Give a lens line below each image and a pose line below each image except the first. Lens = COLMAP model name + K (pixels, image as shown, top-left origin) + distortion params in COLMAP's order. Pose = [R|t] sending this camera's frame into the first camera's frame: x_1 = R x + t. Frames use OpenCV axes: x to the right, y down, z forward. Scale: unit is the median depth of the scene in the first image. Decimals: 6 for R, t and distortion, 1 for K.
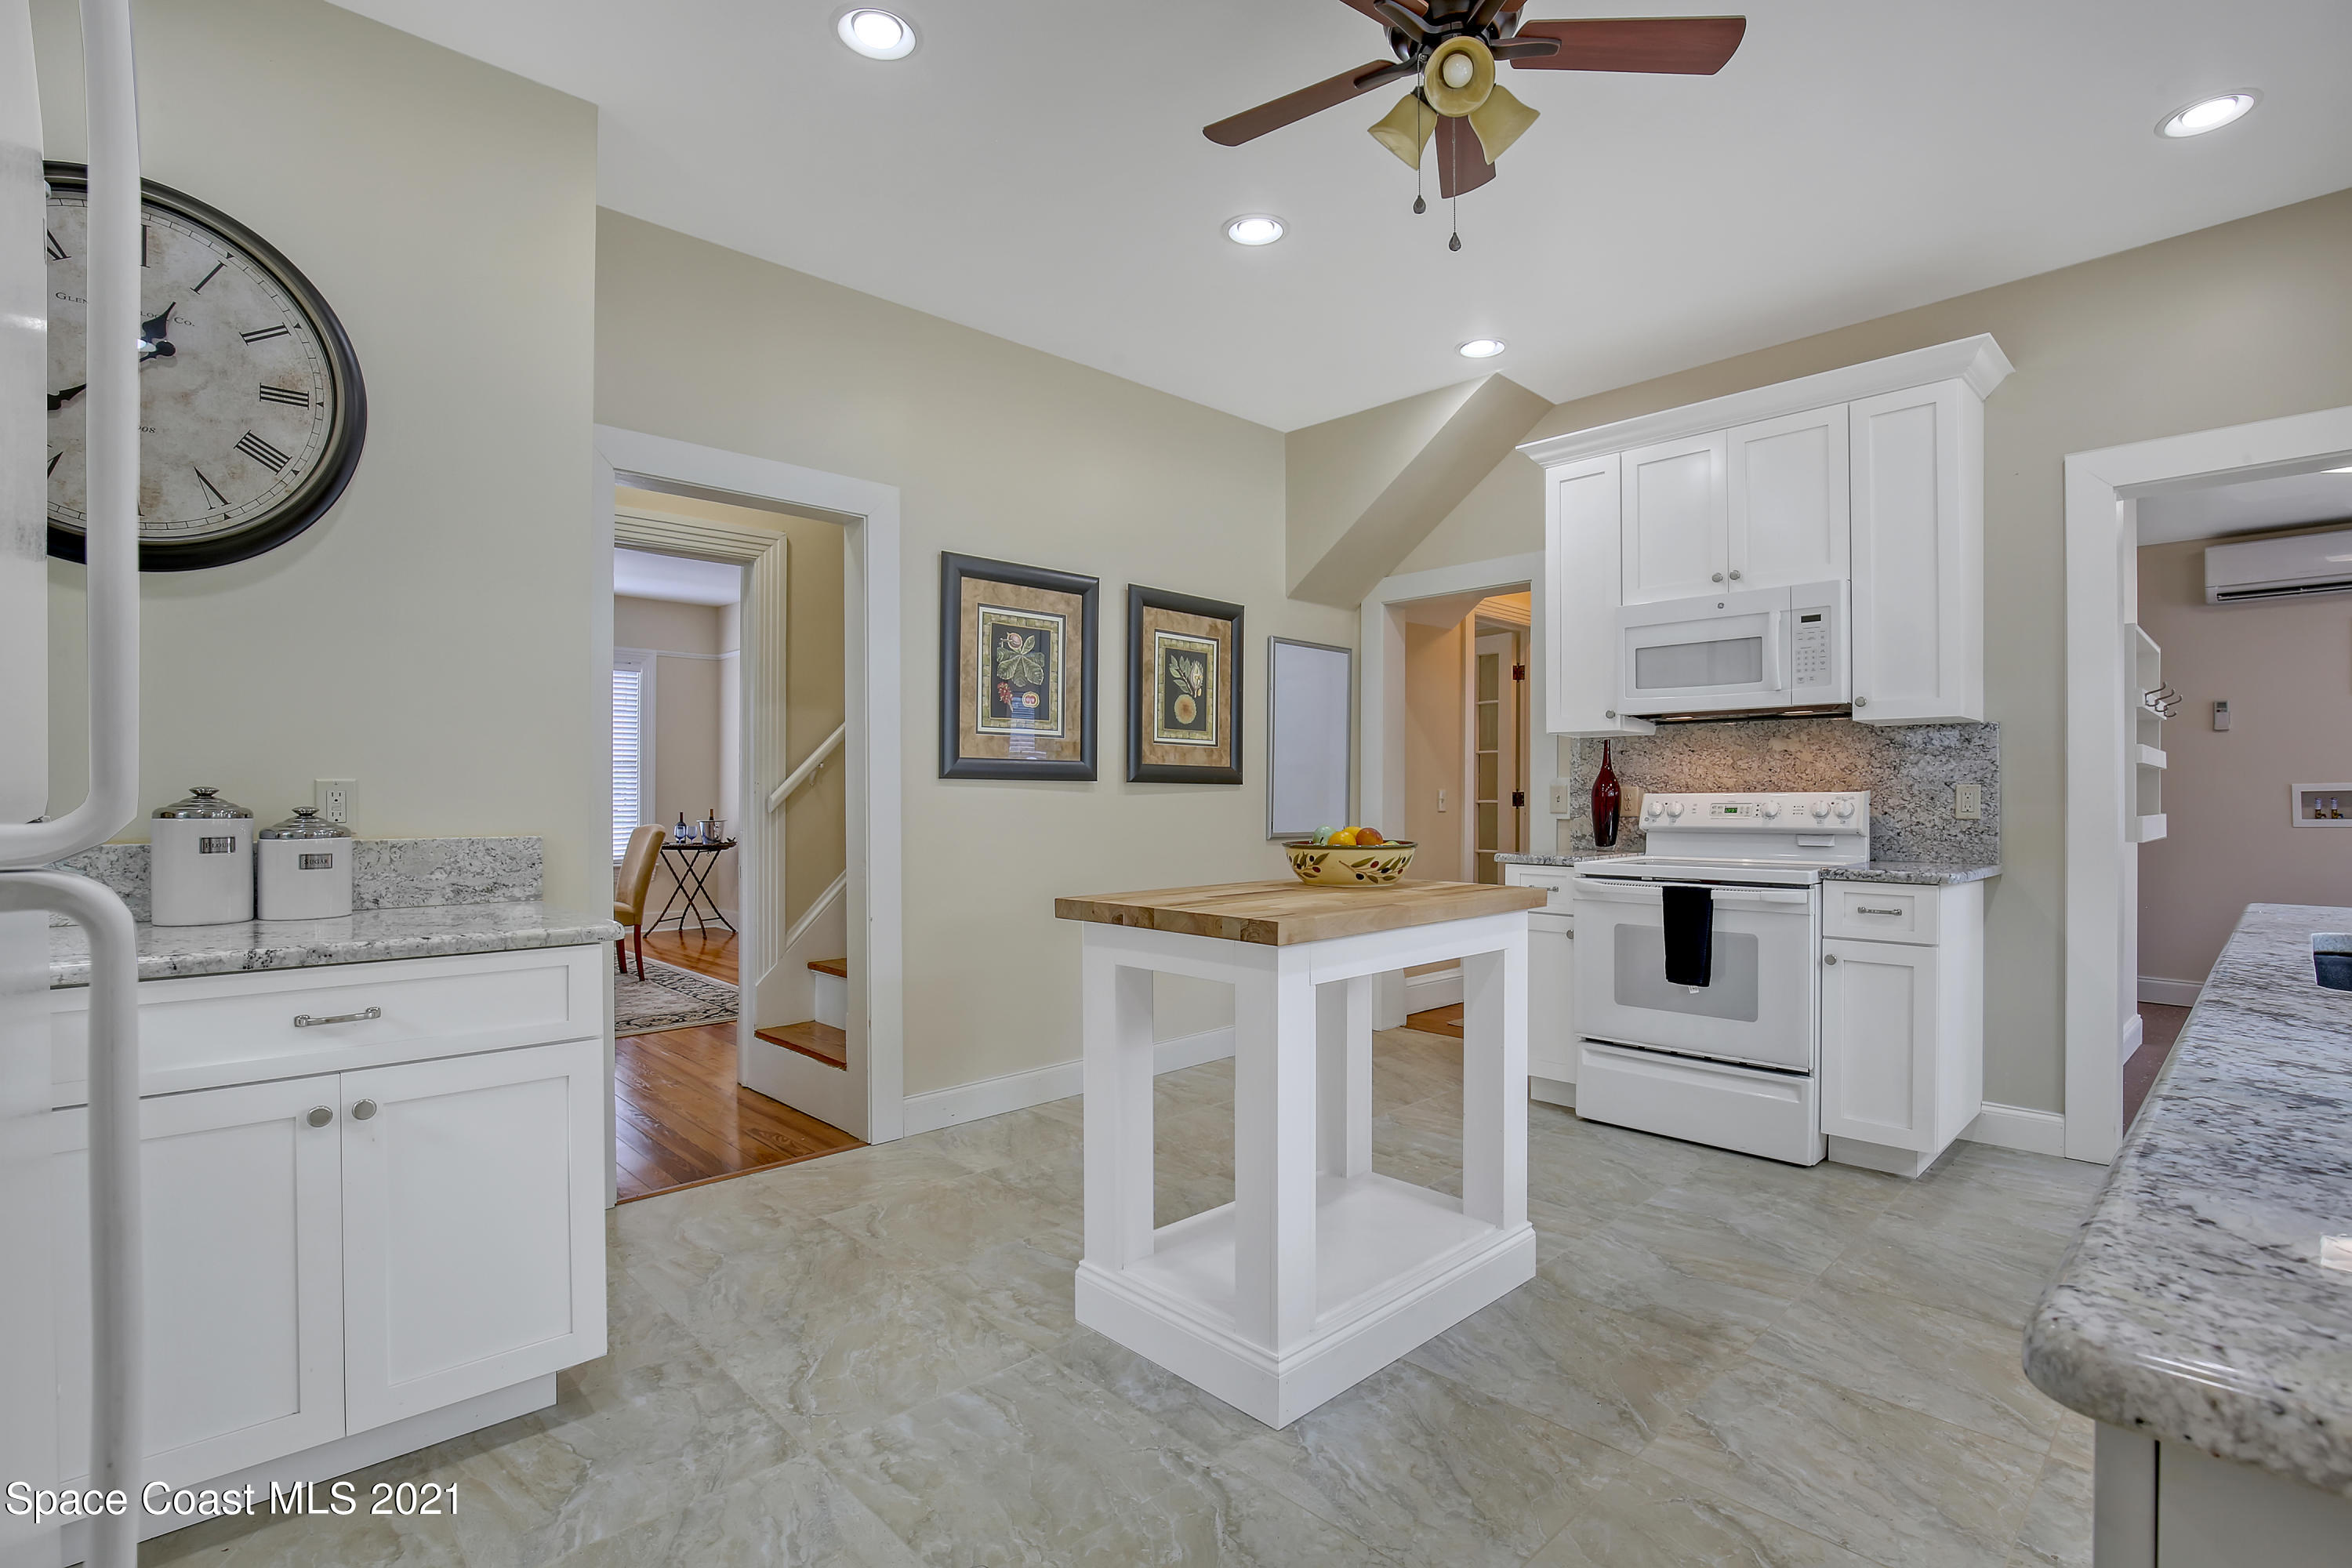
lens RADIAL K [[1097.3, 0, 1197.5], [0, 1097.3, 795.7], [0, 0, 1]] dist [-0.013369, 0.000401]
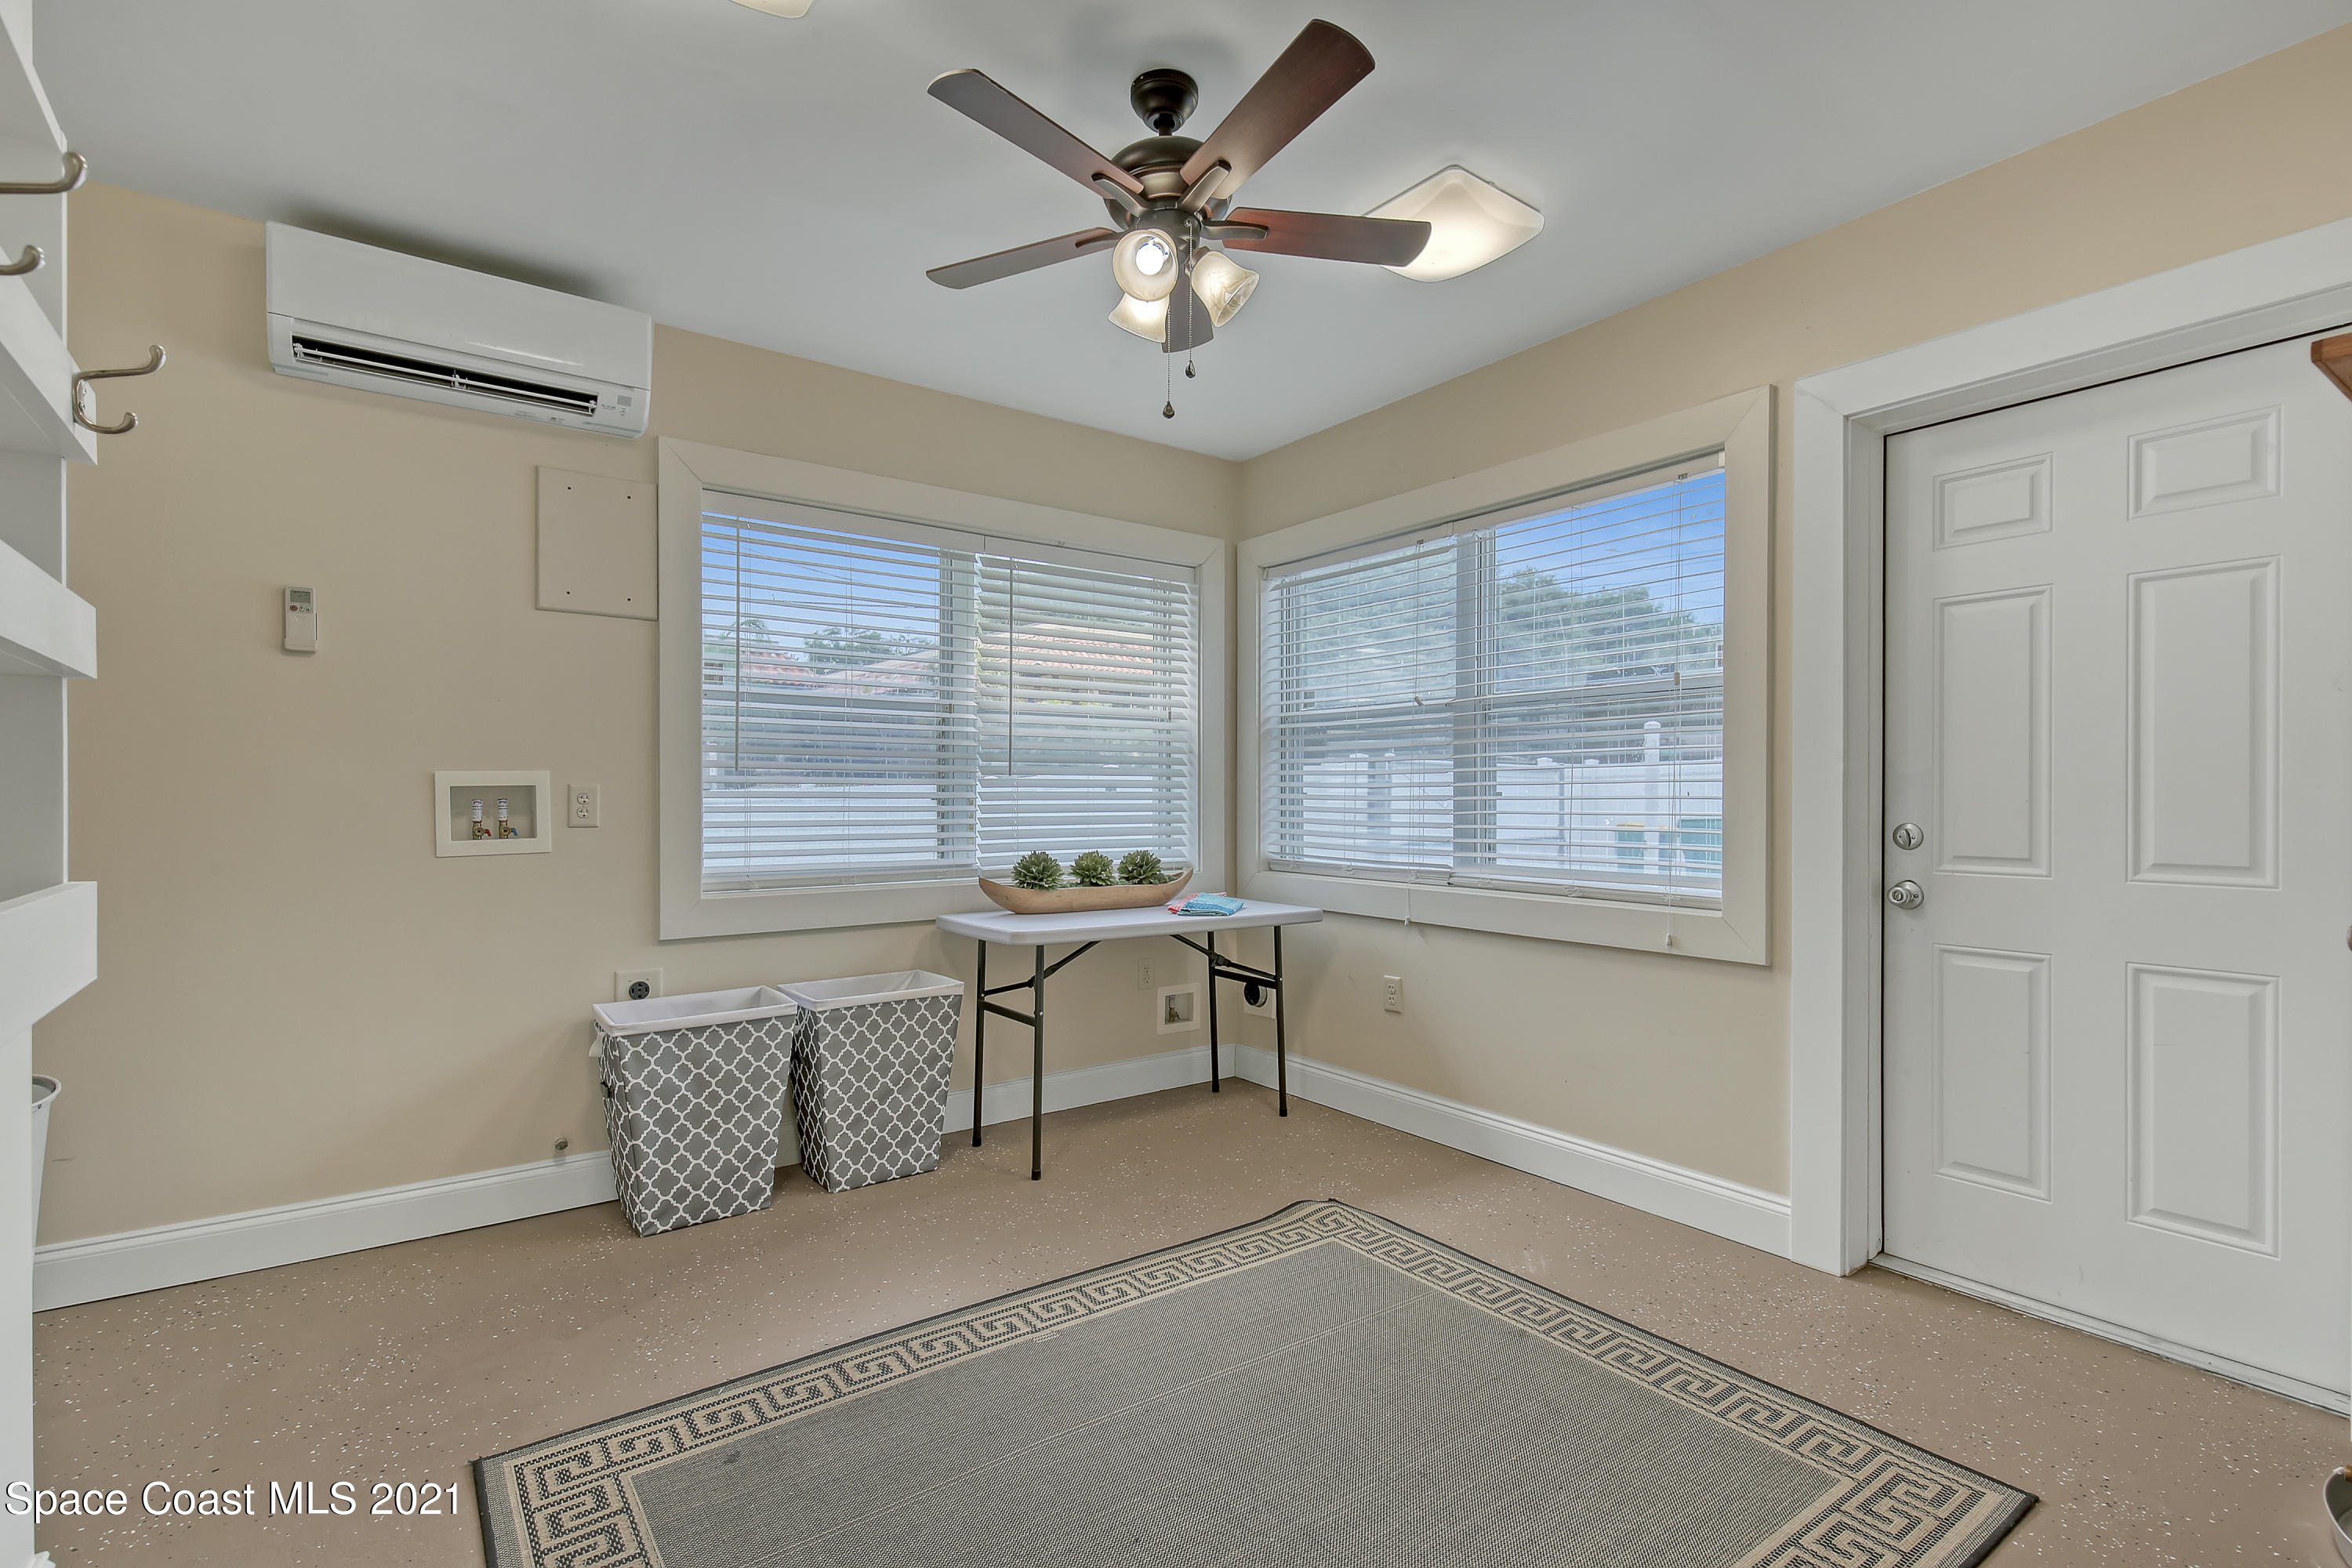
lens RADIAL K [[1097.3, 0, 1175.5], [0, 1097.3, 792.0], [0, 0, 1]] dist [-0.013369, 0.000401]
pose [[0.125692, -0.003133, 0.992064, 0.560960], [0.004667, 0.999986, 0.002566, -0.000954], [-0.992058, 0.004307, 0.125705, 0.603609]]
